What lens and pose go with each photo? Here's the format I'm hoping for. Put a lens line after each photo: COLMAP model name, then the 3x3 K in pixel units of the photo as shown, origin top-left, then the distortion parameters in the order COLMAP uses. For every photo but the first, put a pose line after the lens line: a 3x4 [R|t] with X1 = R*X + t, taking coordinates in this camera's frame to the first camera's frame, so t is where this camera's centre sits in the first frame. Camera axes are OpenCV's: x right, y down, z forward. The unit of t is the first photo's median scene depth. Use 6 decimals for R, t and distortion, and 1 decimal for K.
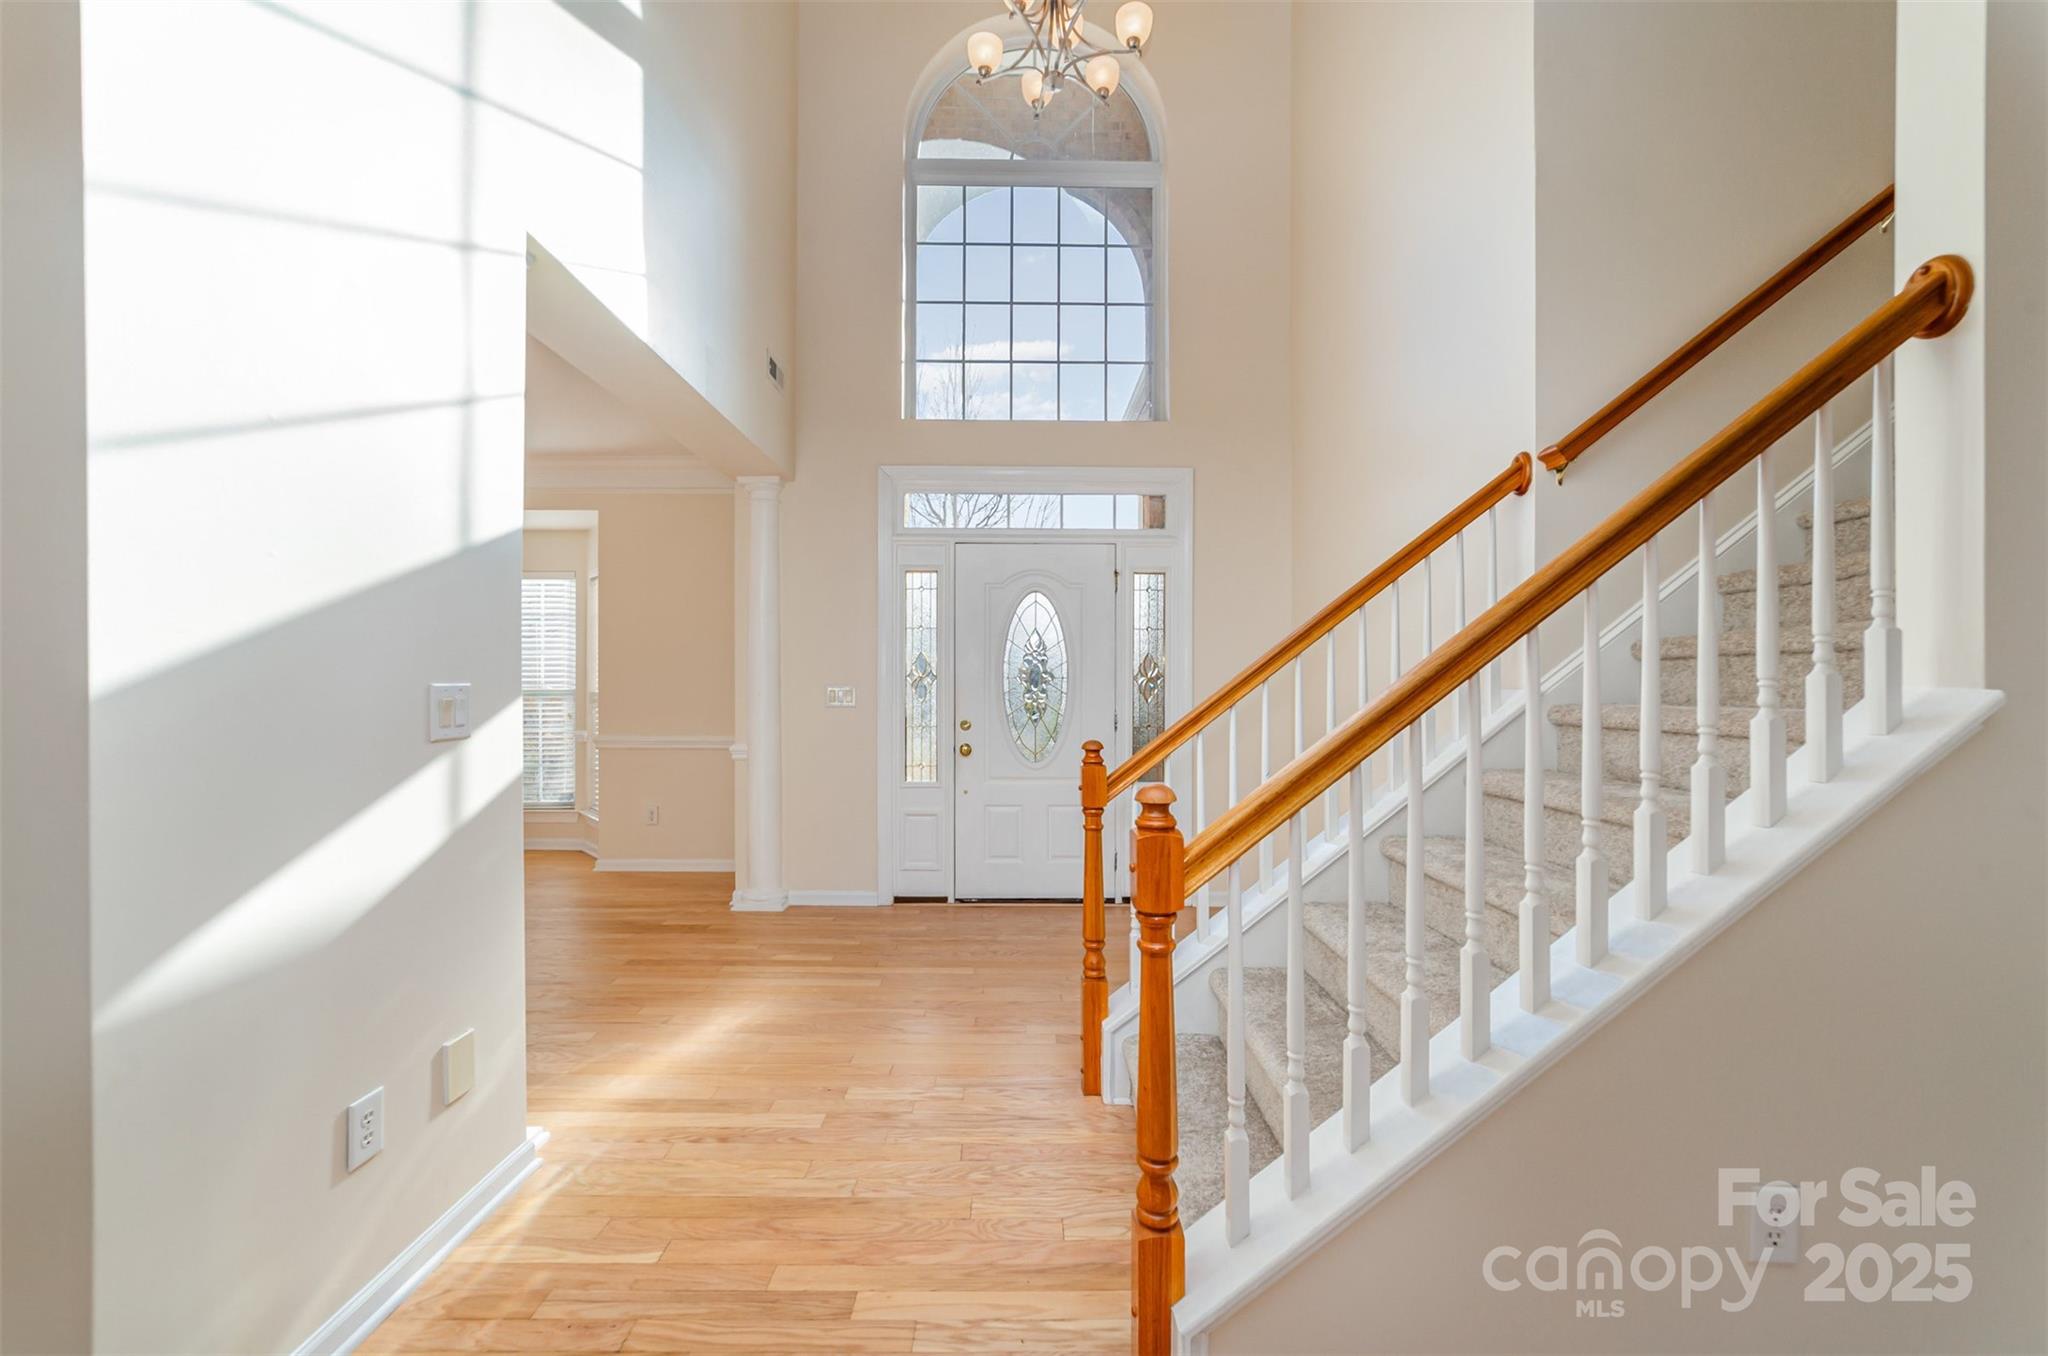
lens RADIAL K [[807.4, 0, 1022.3], [0, 807.4, 680.1], [0, 0, 1]] dist [-0.007661, 0.003005]
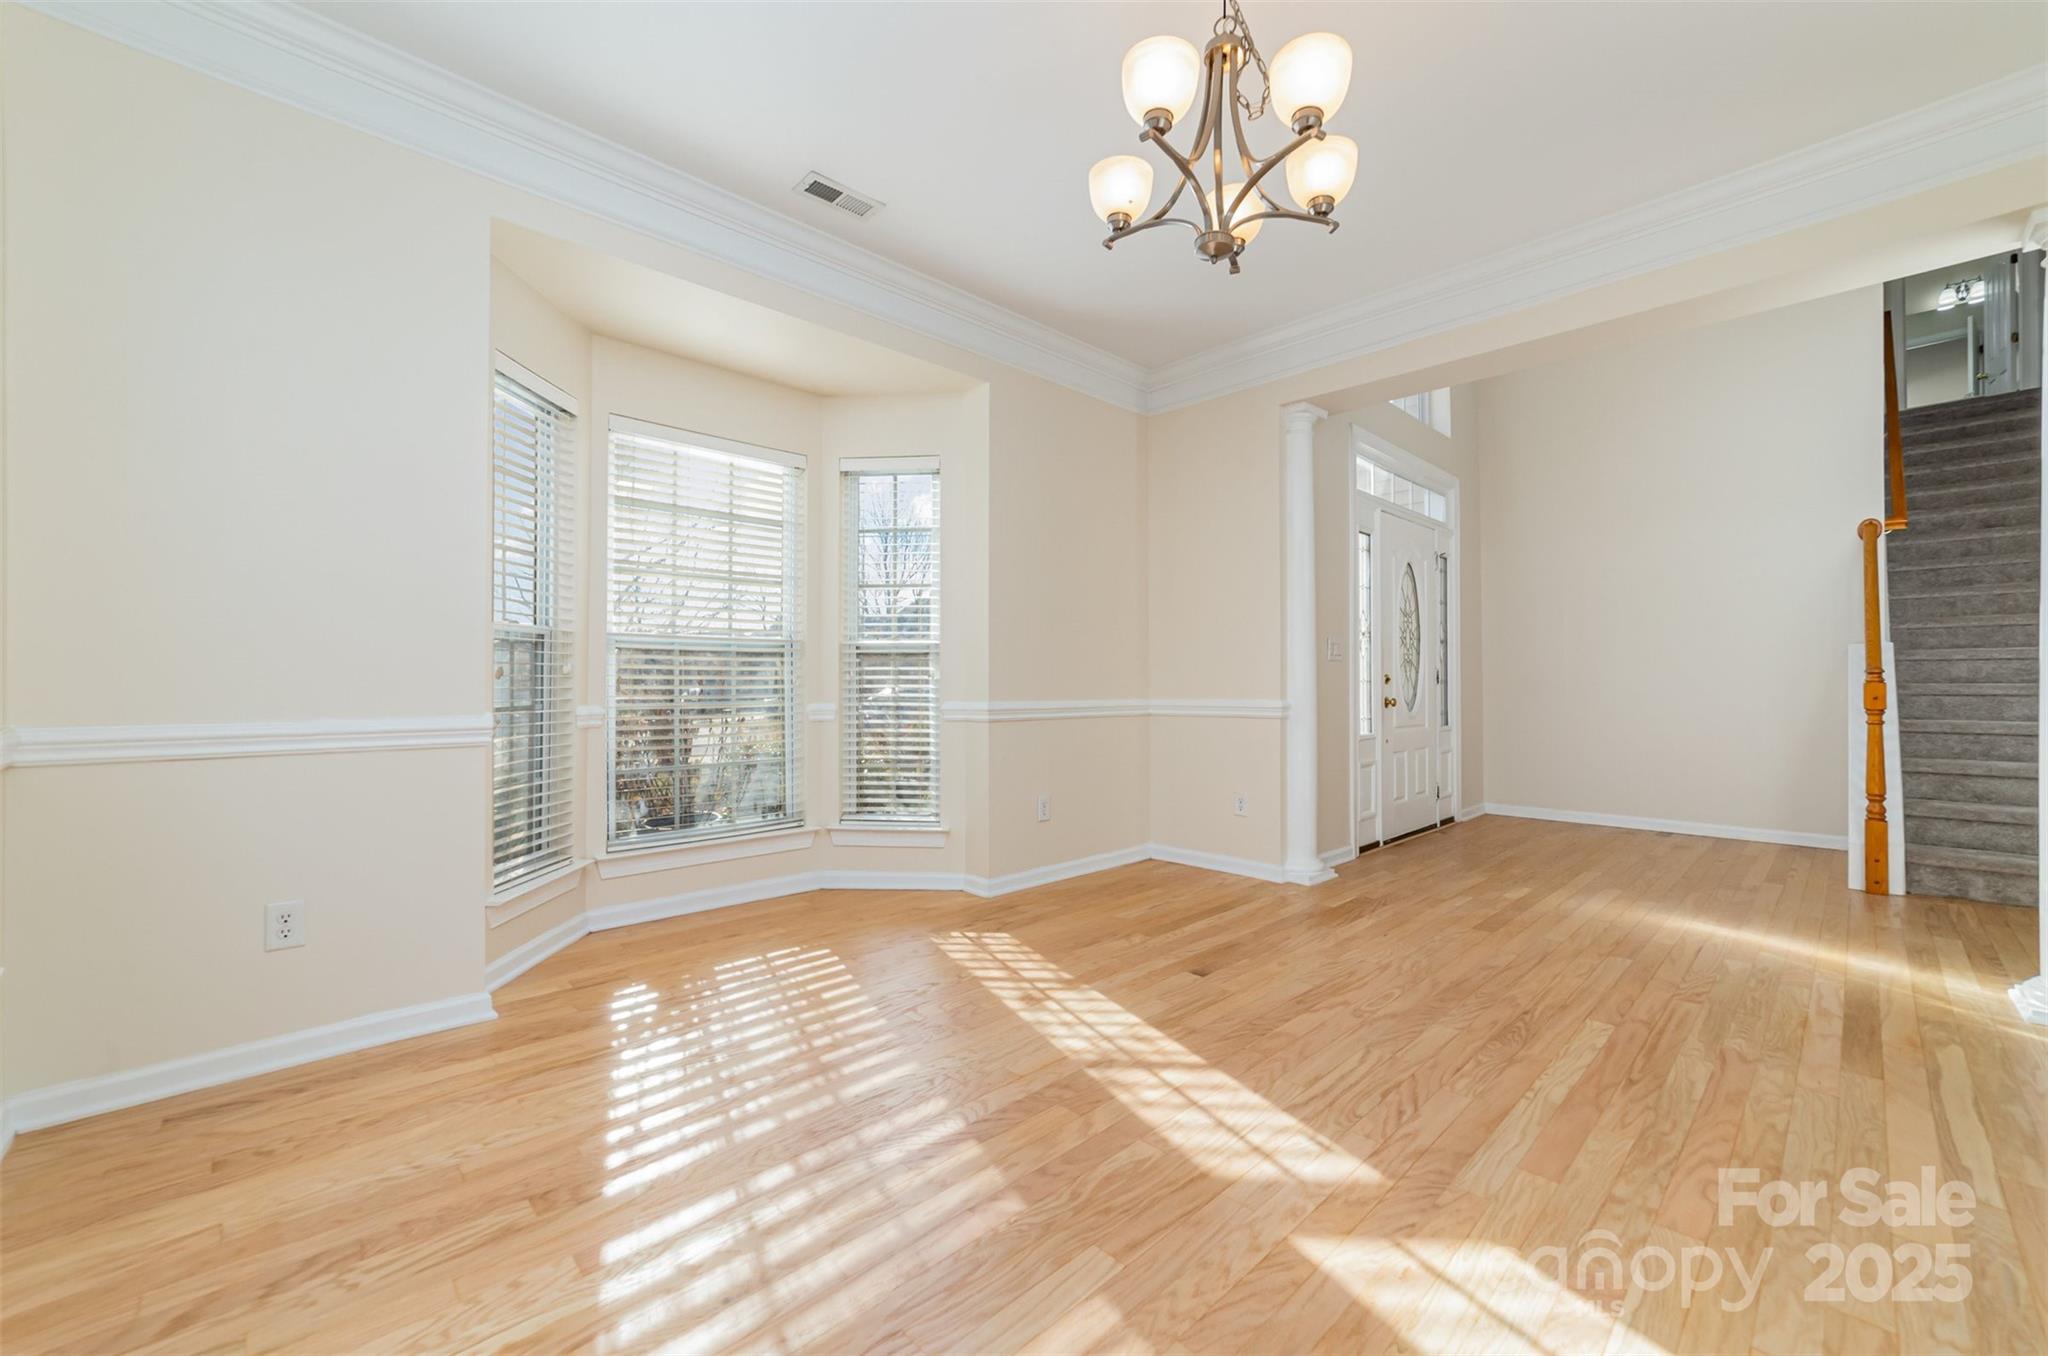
lens RADIAL K [[807.4, 0, 1028.4], [0, 807.4, 675.5], [0, 0, 1]] dist [-0.007661, 0.003005]
pose [[0.725769, 0.002845, 0.687932, -2.652608], [-0.001404, 0.999995, -0.002654, 0.127163], [-0.687937, 0.000960, 0.725770, 1.255460]]
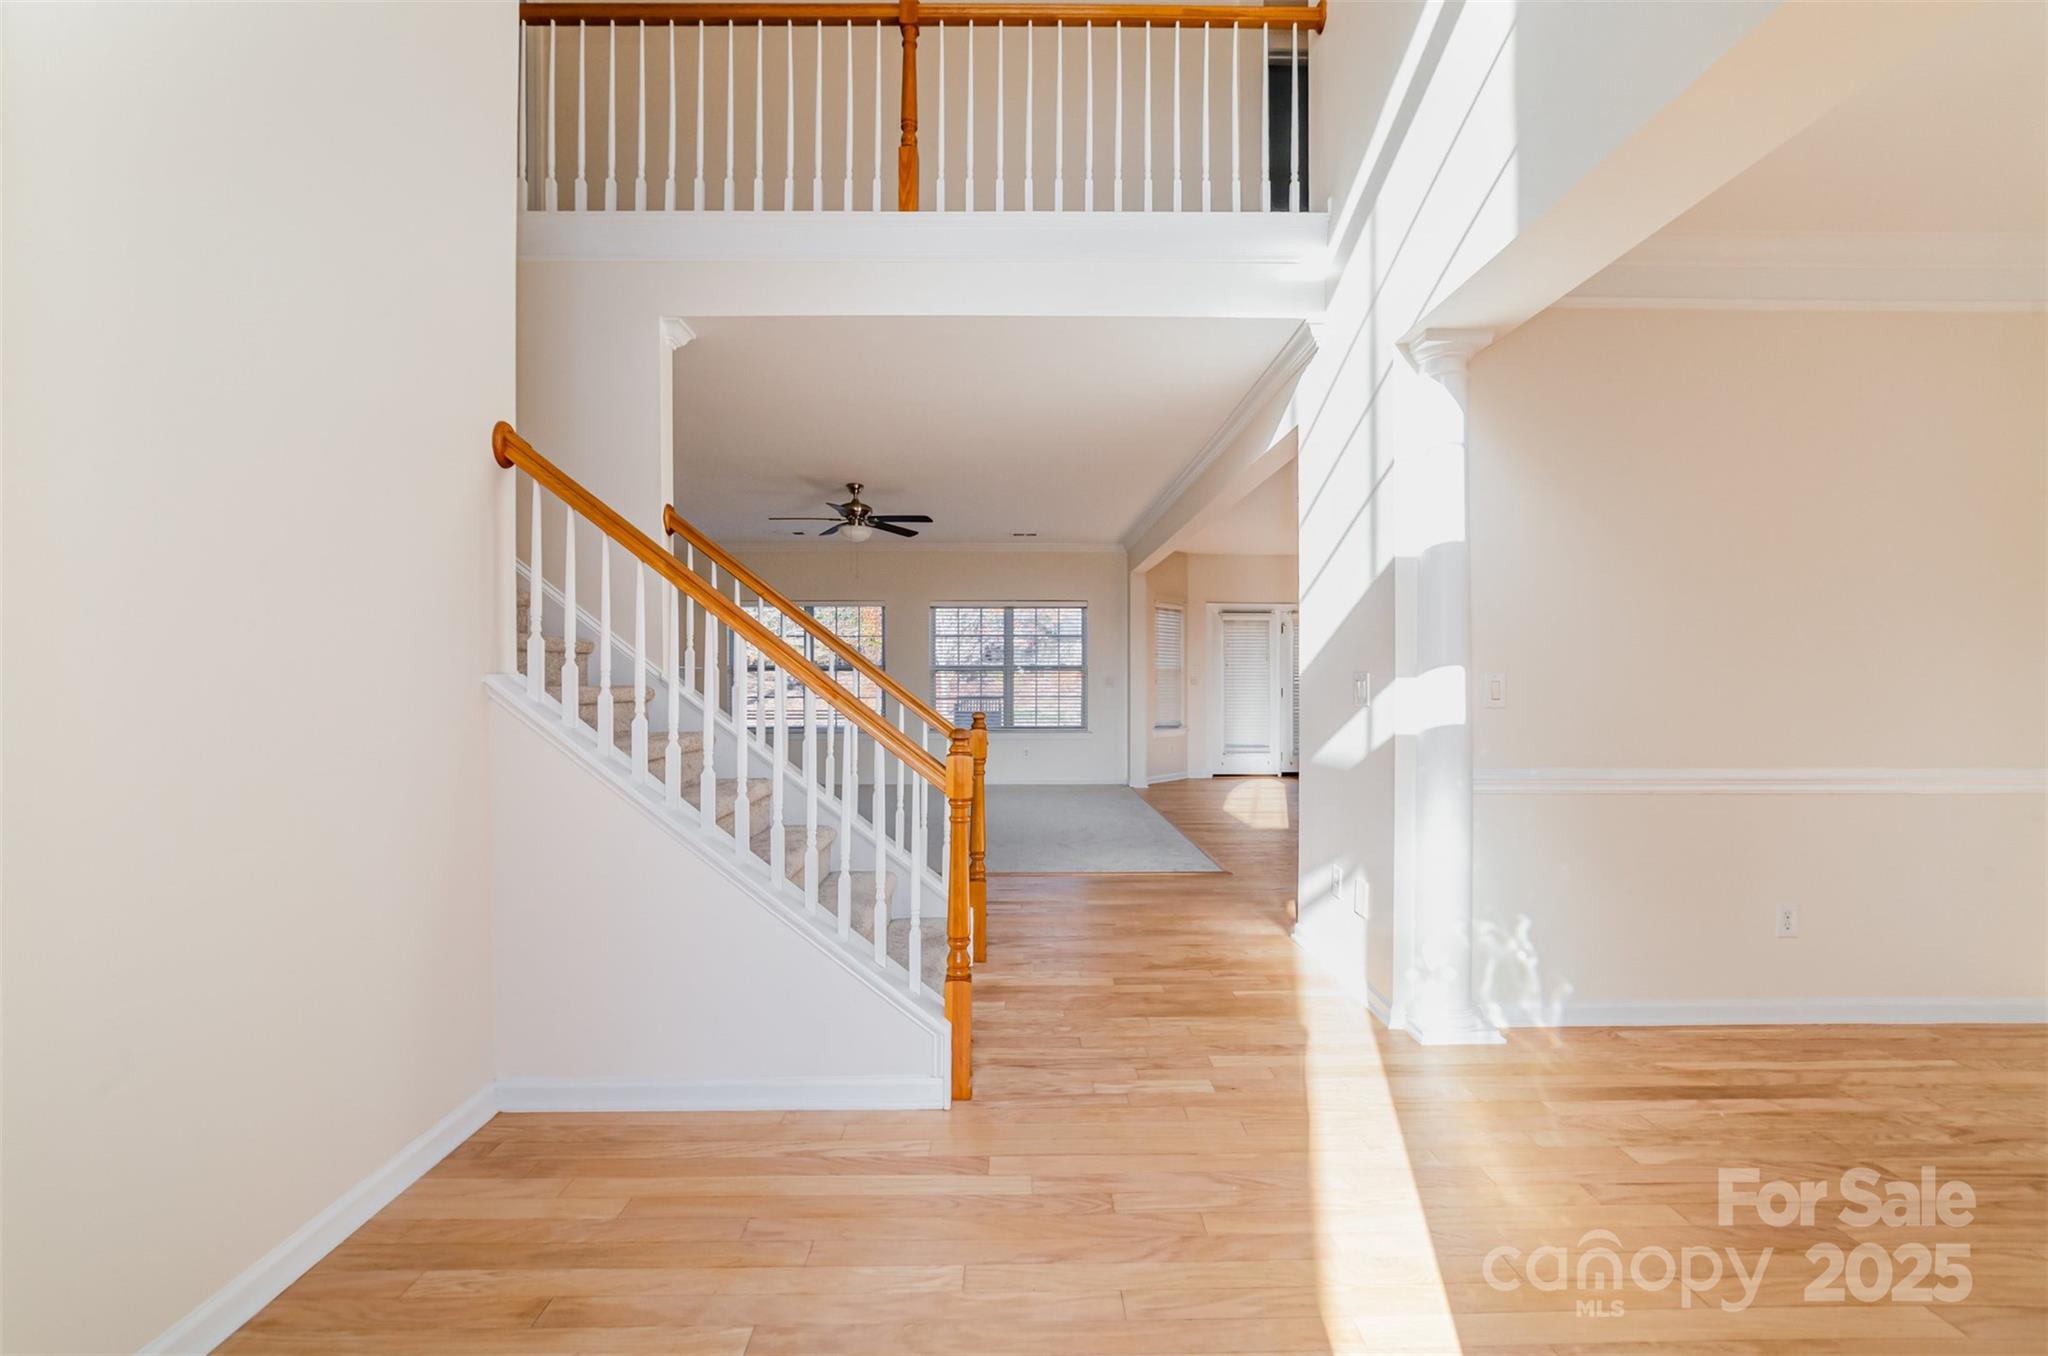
lens RADIAL K [[807.4, 0, 1025.7], [0, 807.4, 682.0], [0, 0, 1]] dist [-0.007661, 0.003005]
pose [[-0.999985, -0.000296, -0.005400, 0.018441], [-0.000252, 0.999967, -0.008139, 0.035494], [0.005403, -0.008138, -0.999952, 2.447788]]
